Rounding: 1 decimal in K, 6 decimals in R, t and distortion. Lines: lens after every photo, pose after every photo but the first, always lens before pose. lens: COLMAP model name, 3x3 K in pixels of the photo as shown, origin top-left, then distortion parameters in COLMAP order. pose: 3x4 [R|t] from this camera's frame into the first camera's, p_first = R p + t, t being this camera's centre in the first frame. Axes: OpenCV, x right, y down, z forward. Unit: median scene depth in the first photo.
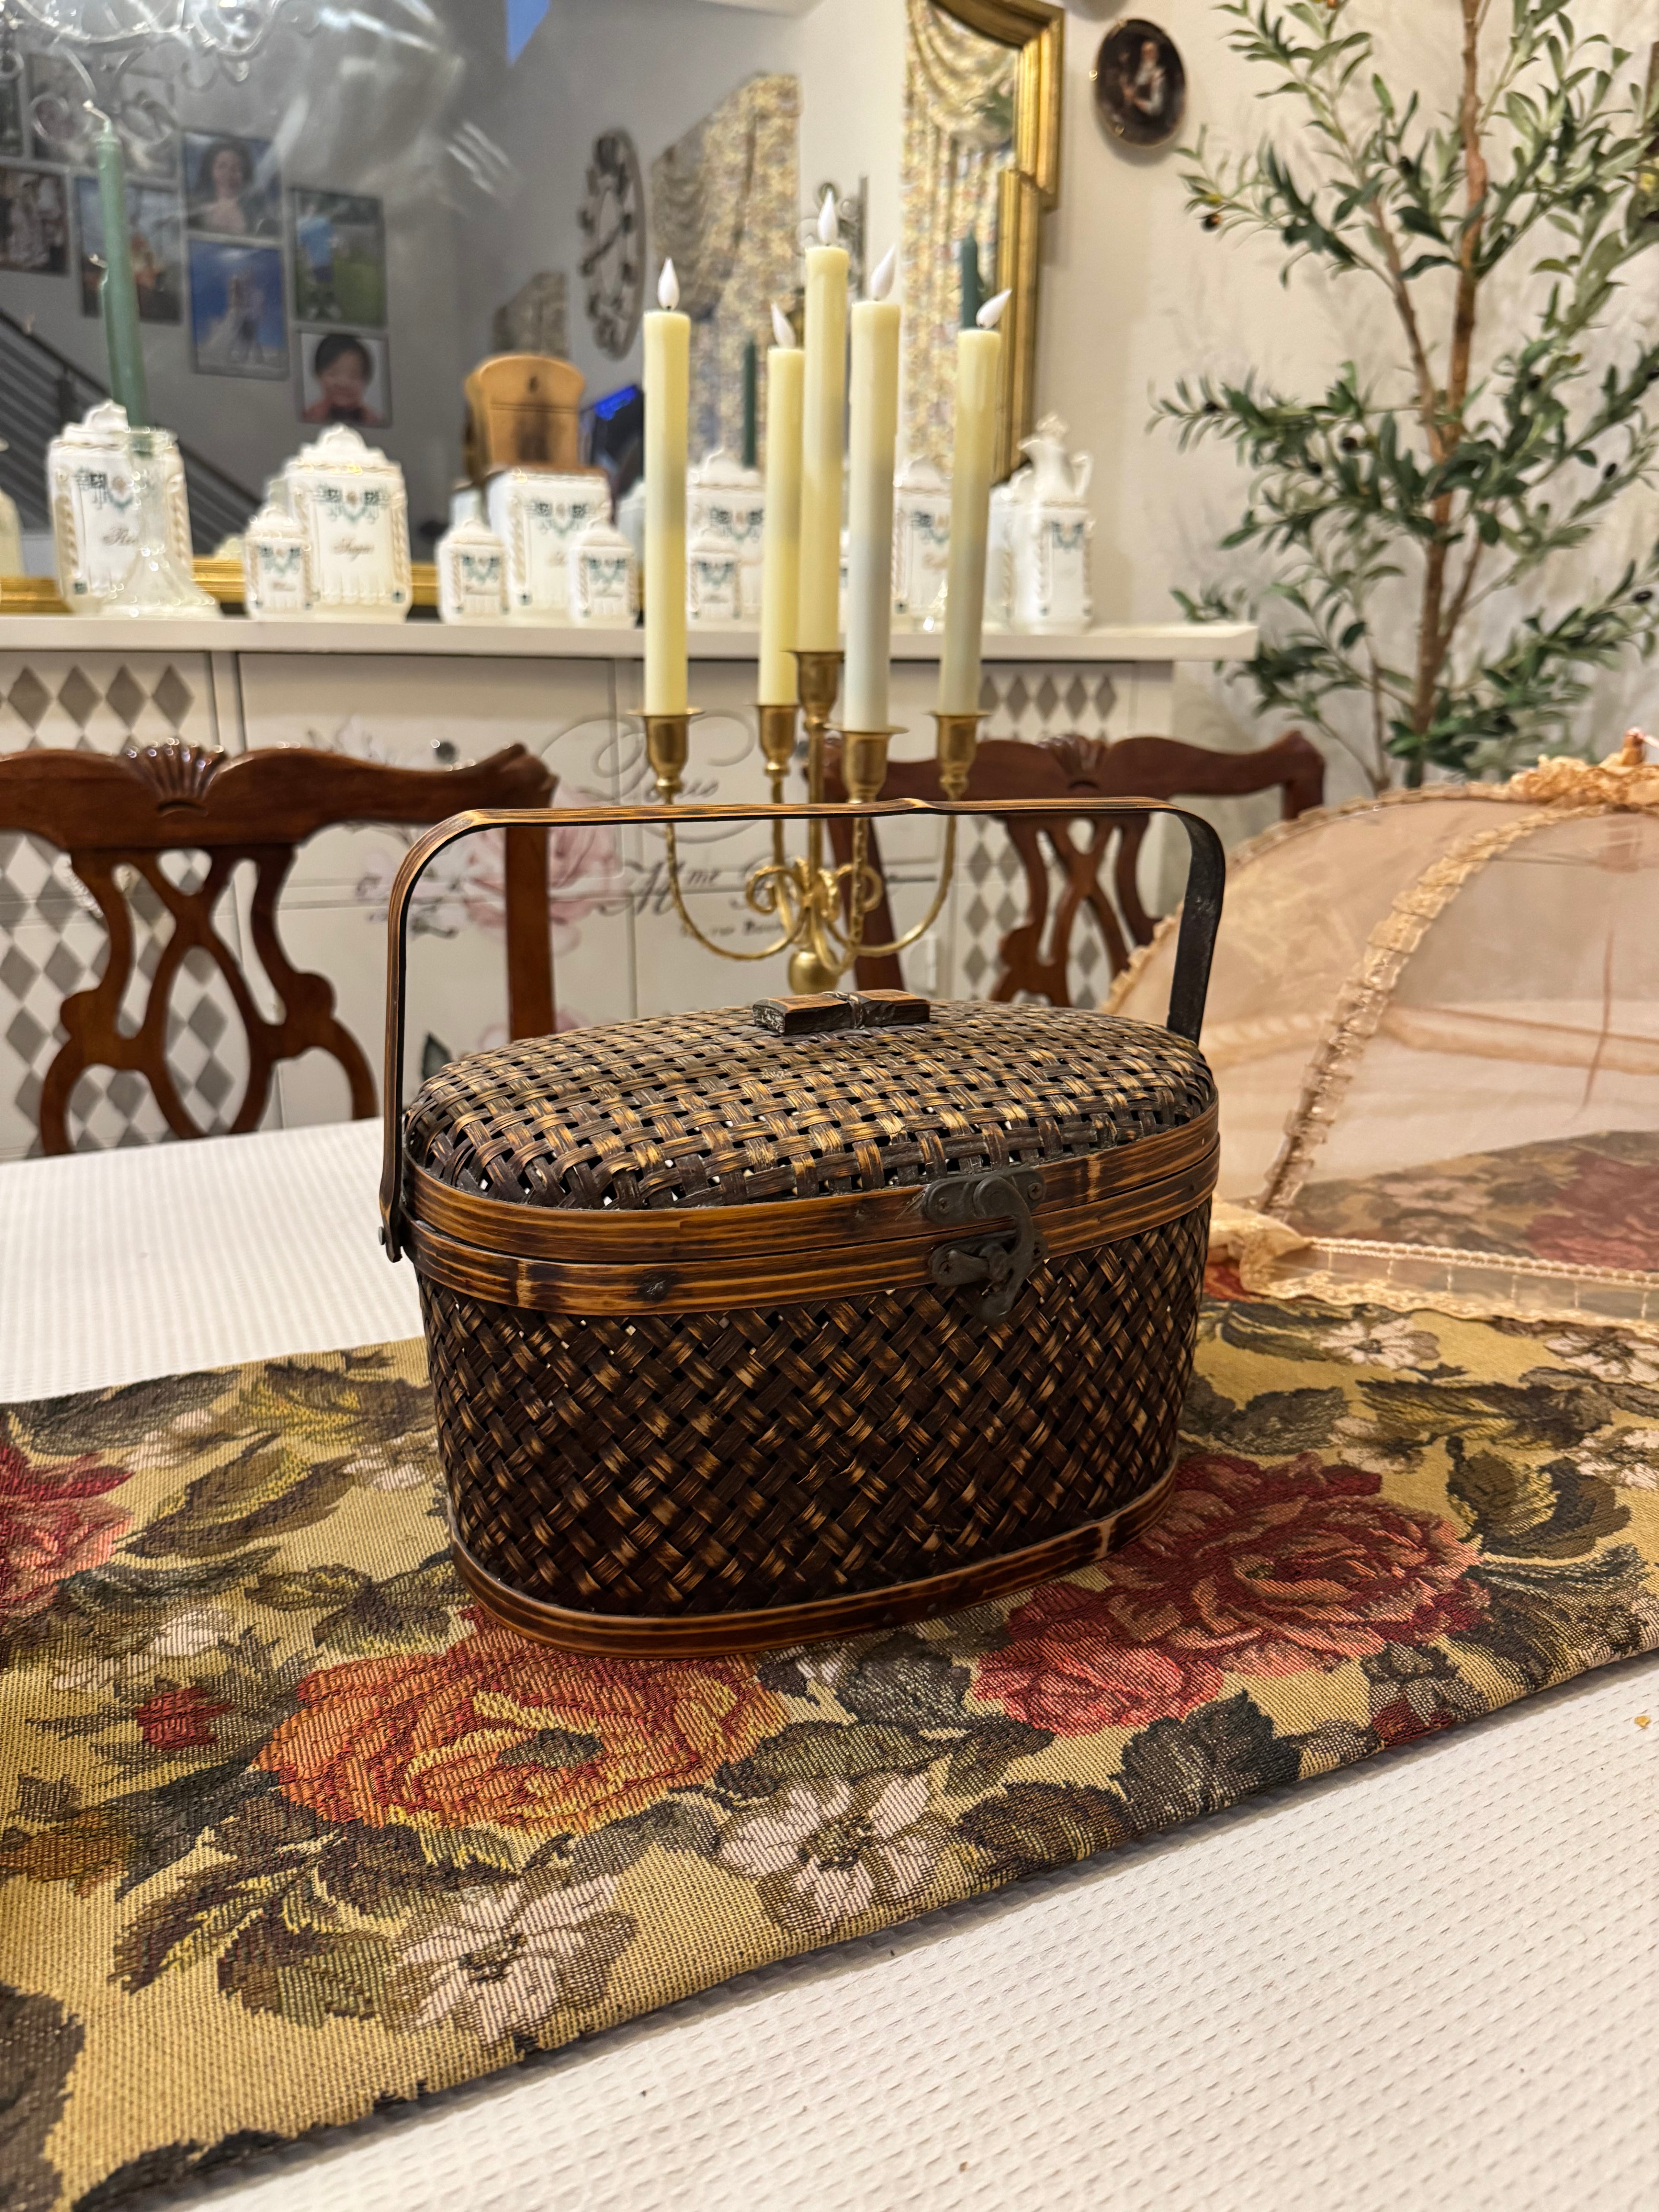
lens RADIAL K [[1627.1, 0, 849.4], [0, 1627.1, 1079.5], [0, 0, 1]] dist [-0.010966, -0.014811]
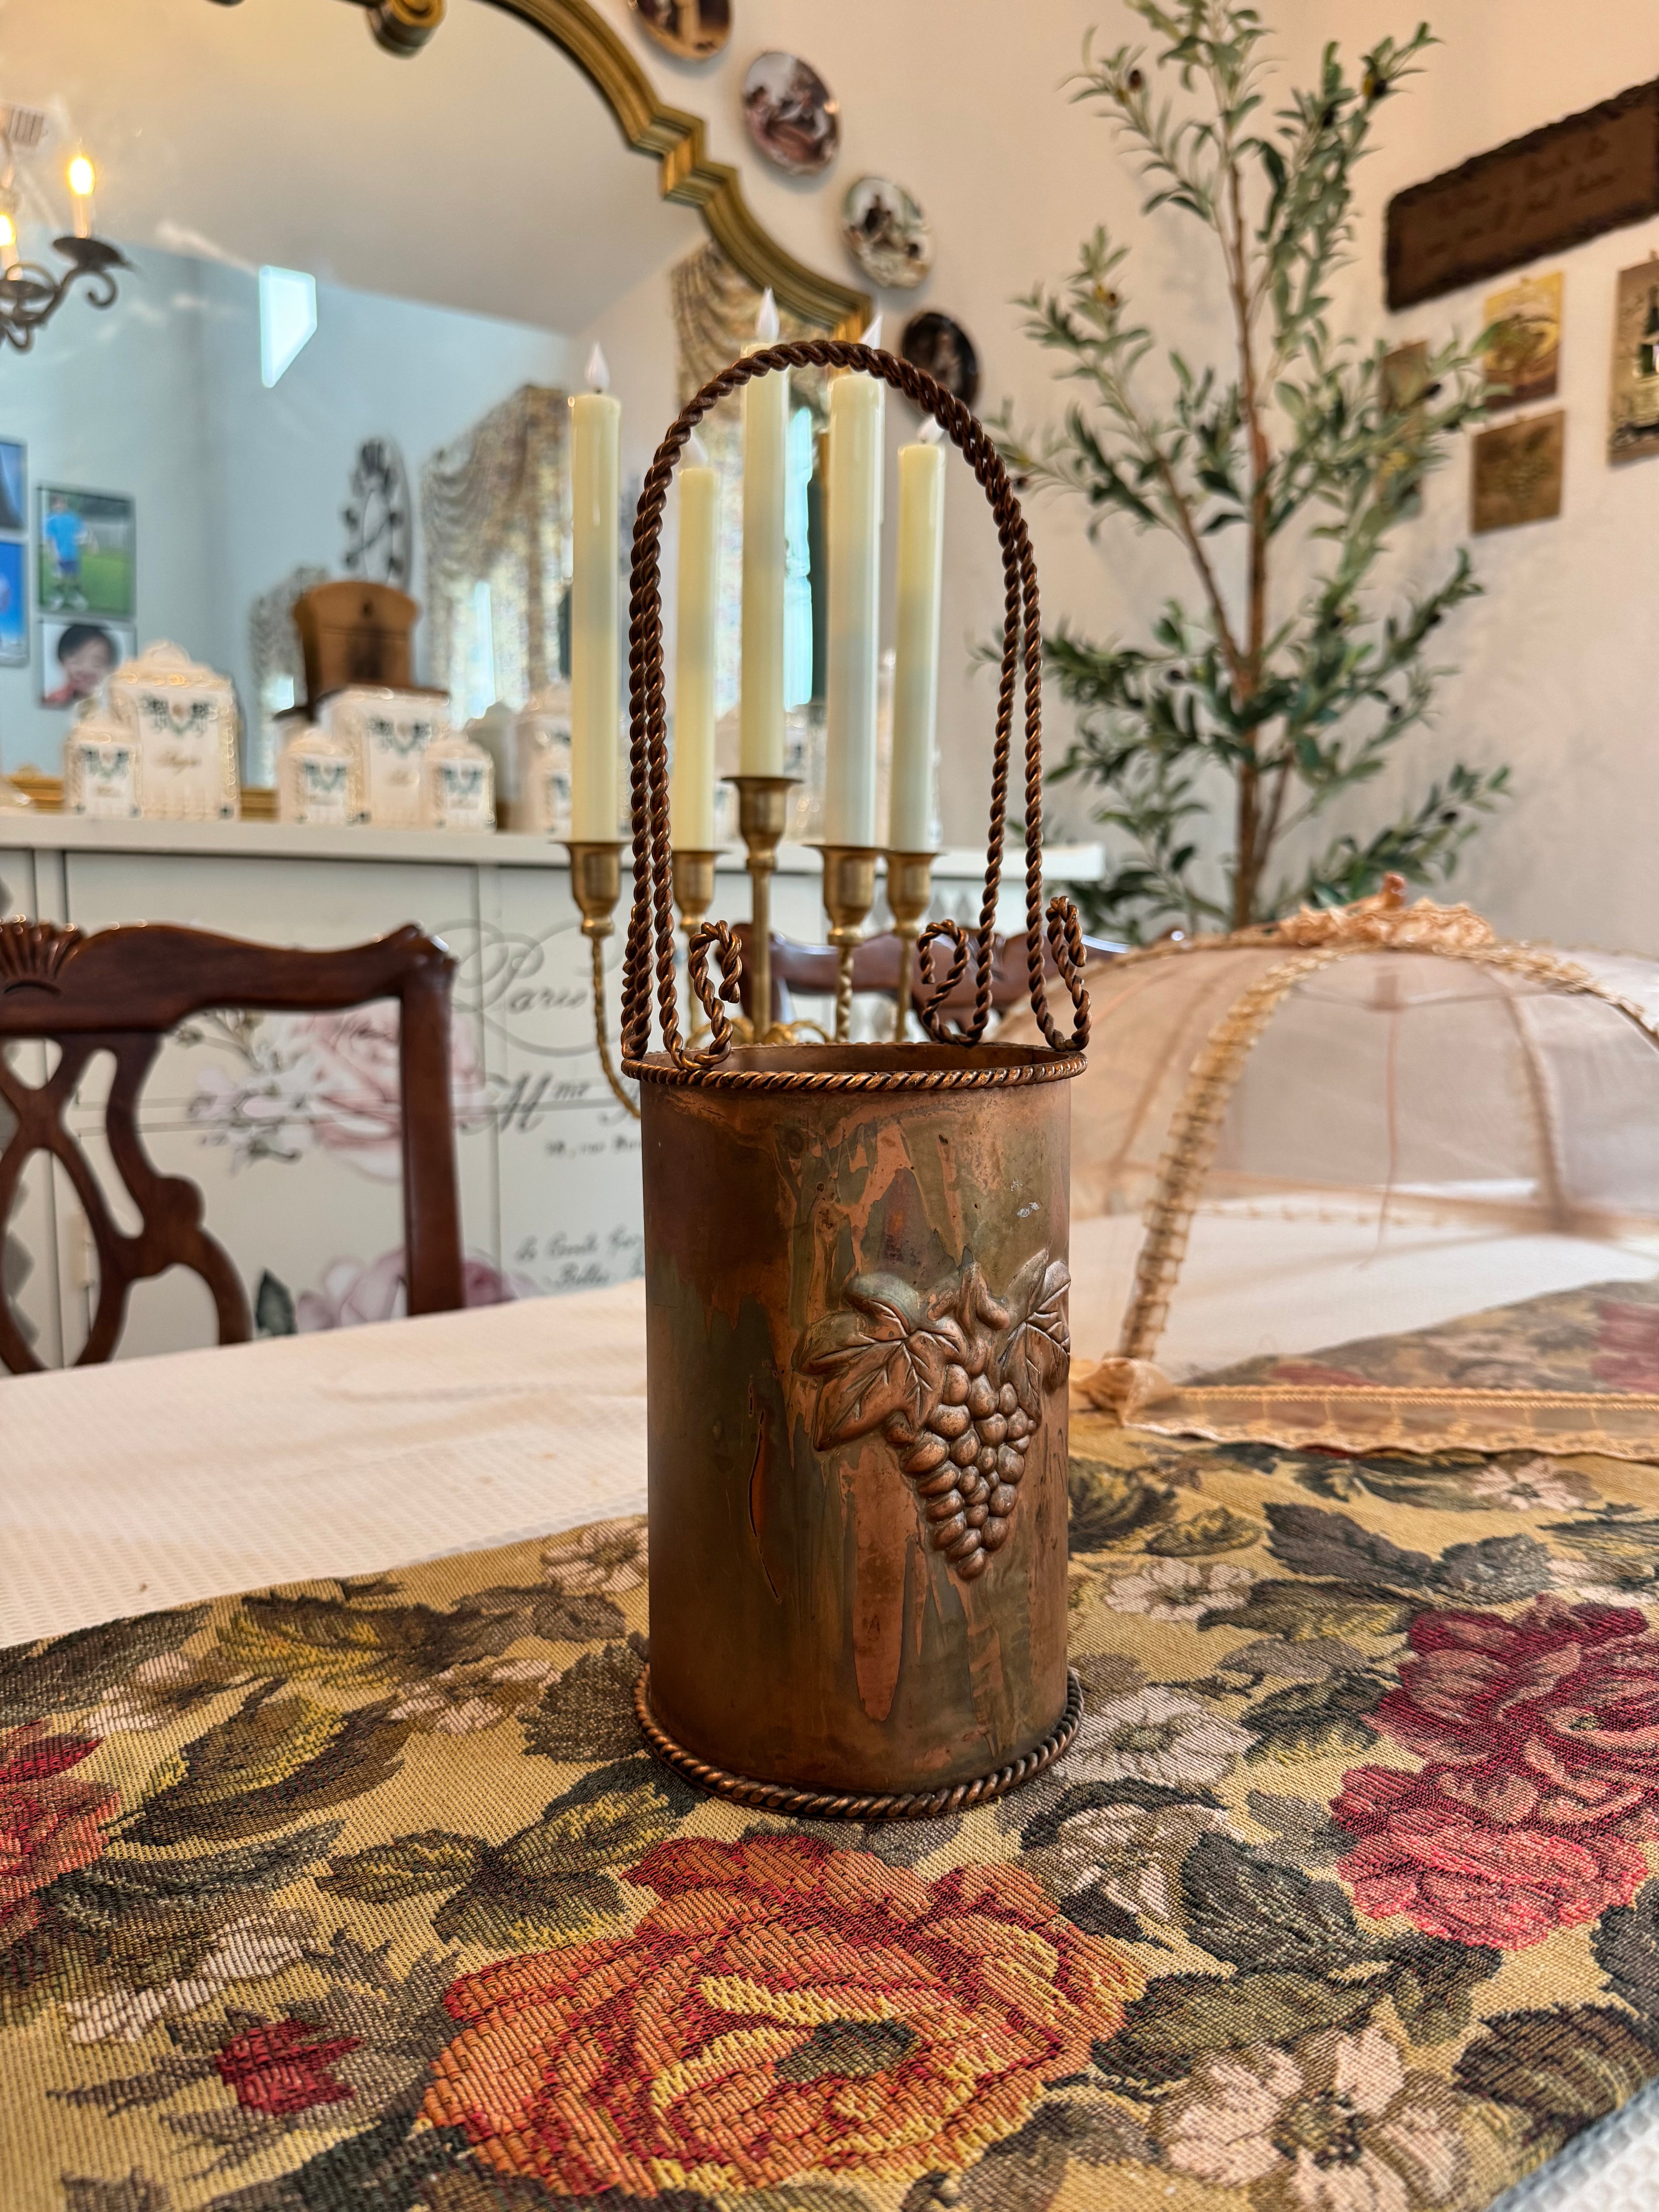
lens RADIAL K [[1627.1, 0, 835.8], [0, 1627.1, 1075.7], [0, 0, 1]] dist [-0.010966, -0.014811]
pose [[0.988197, -0.025986, 0.150968, -0.216445], [0.052168, 0.983688, -0.172154, 0.089492], [-0.144032, 0.177998, 0.973433, 0.181163]]
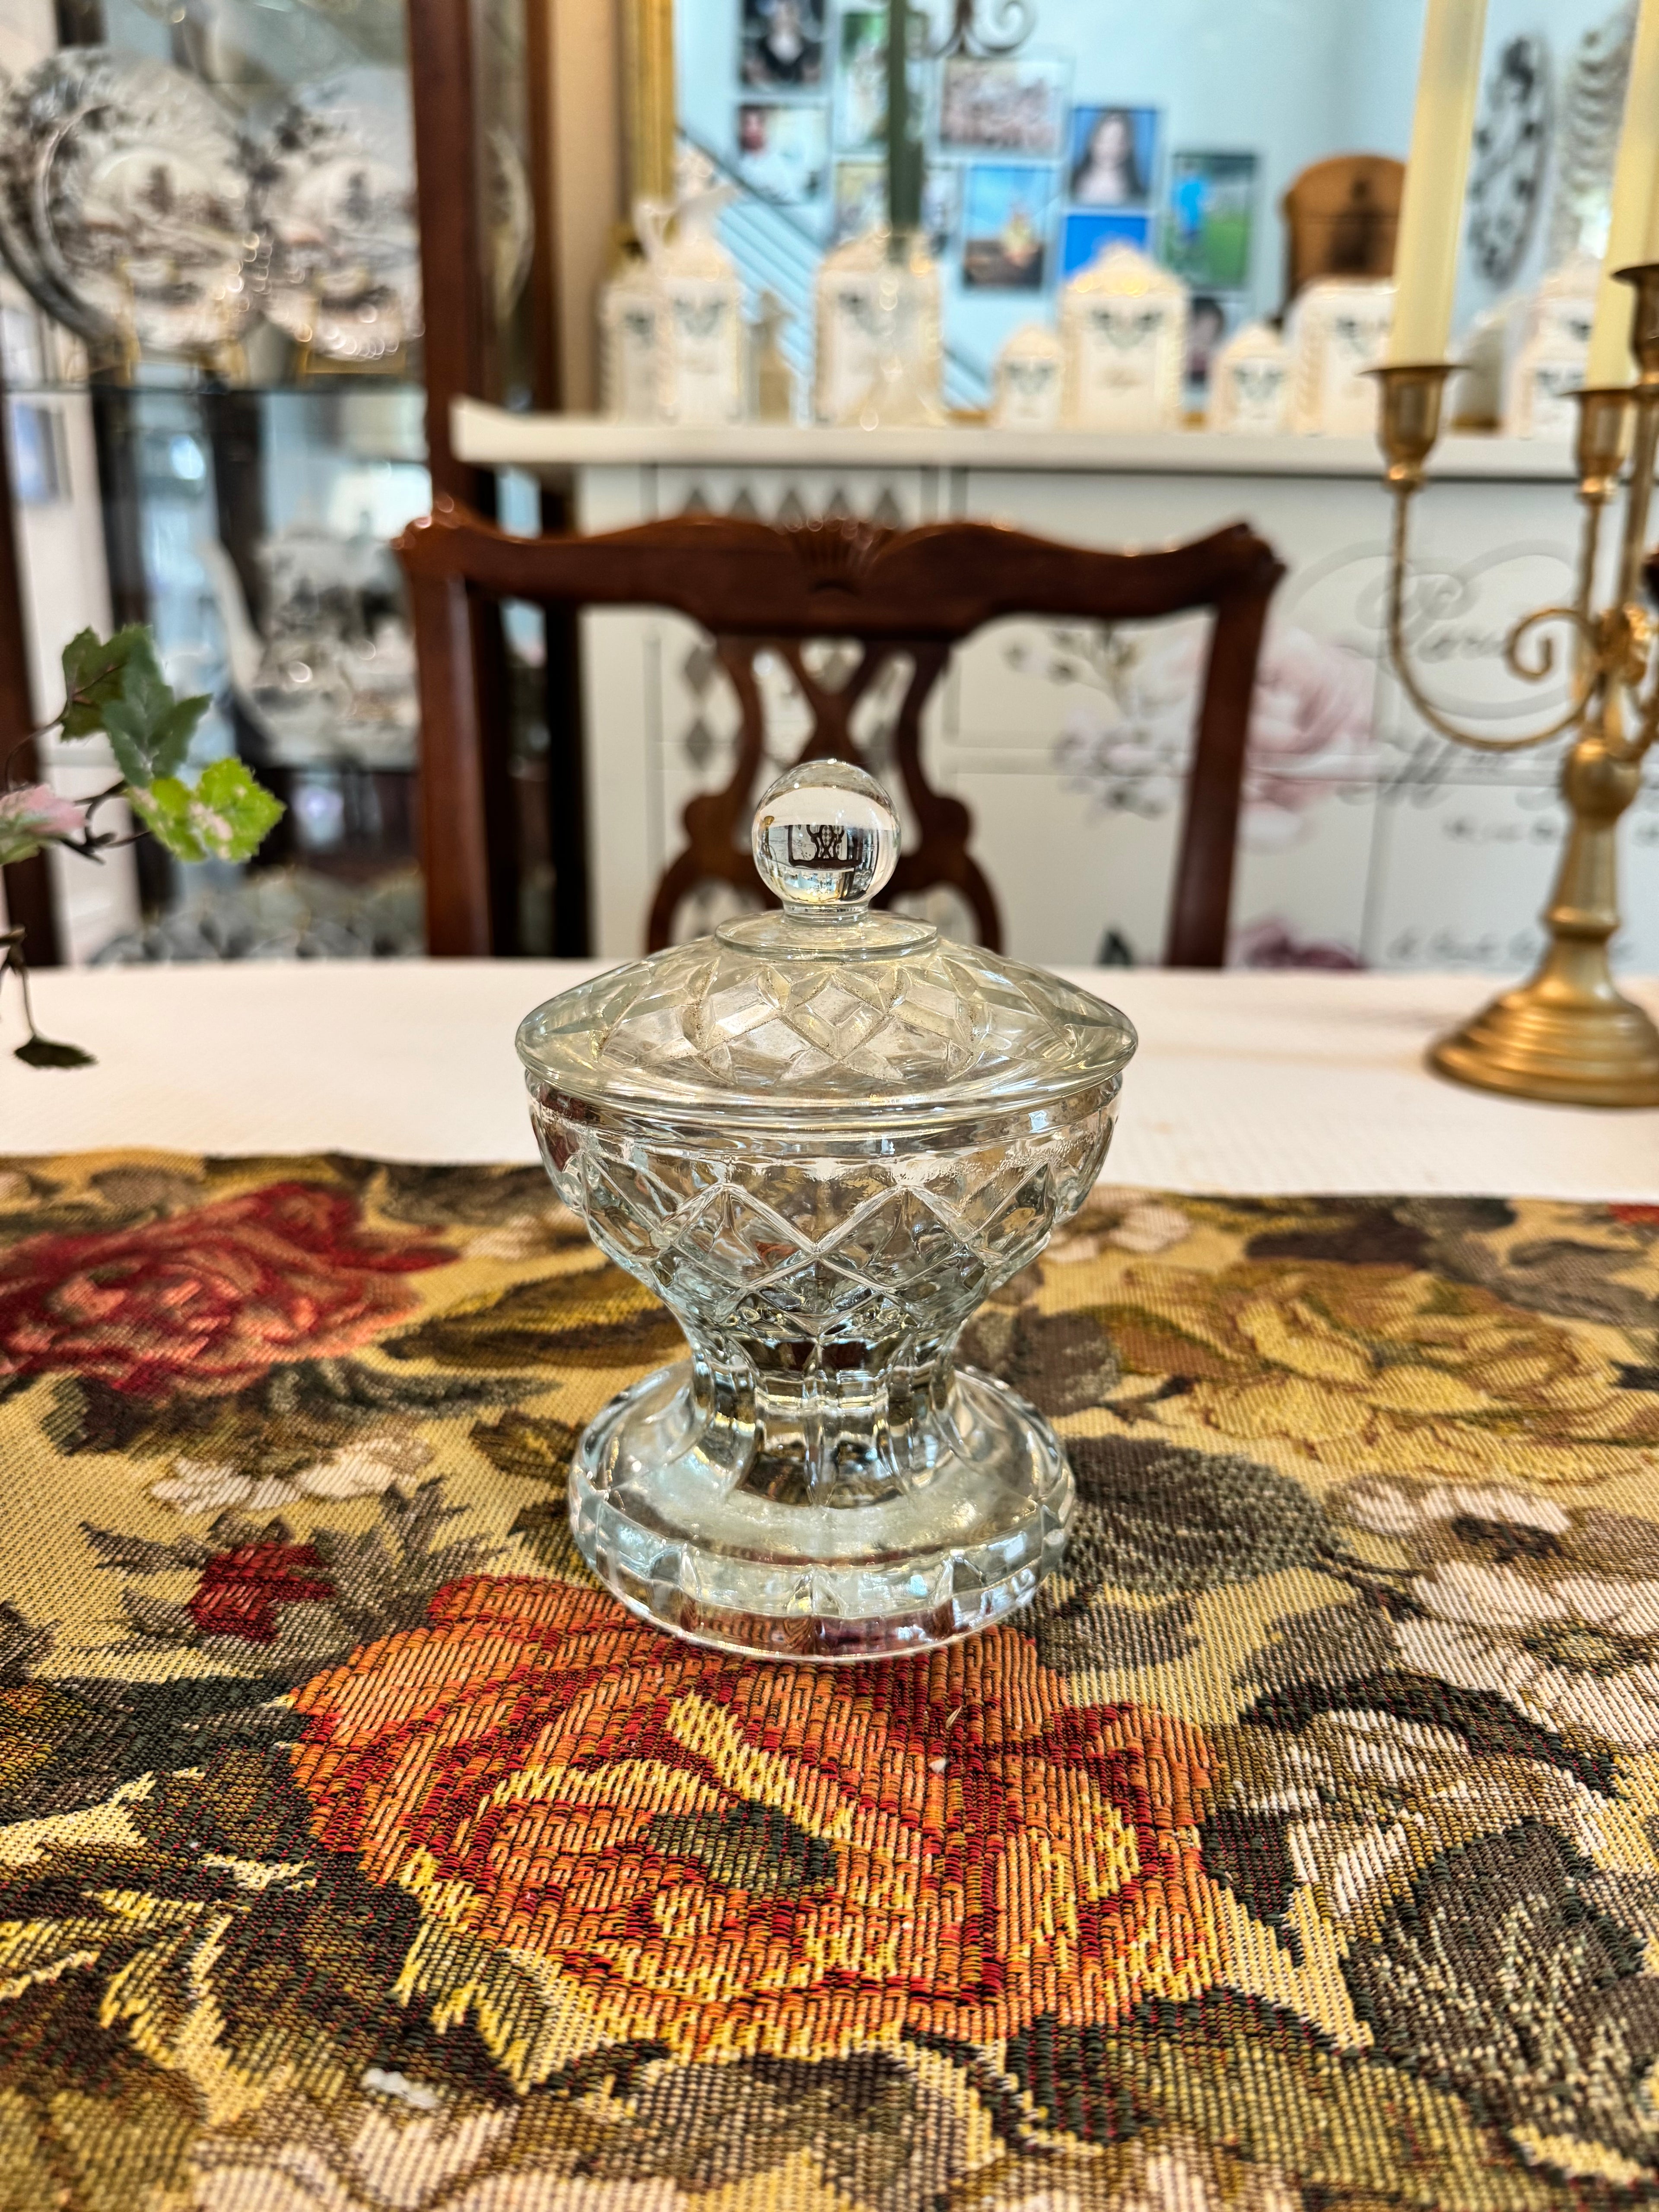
lens RADIAL K [[1627.1, 0, 814.7], [0, 1627.1, 1108.6], [0, 0, 1]] dist [-0.010966, -0.014811]
pose [[0.875711, 0.140068, -0.462072, 0.029051], [-0.133652, 0.989924, 0.046782, 0.121811], [0.463968, 0.020790, 0.885608, 0.426435]]
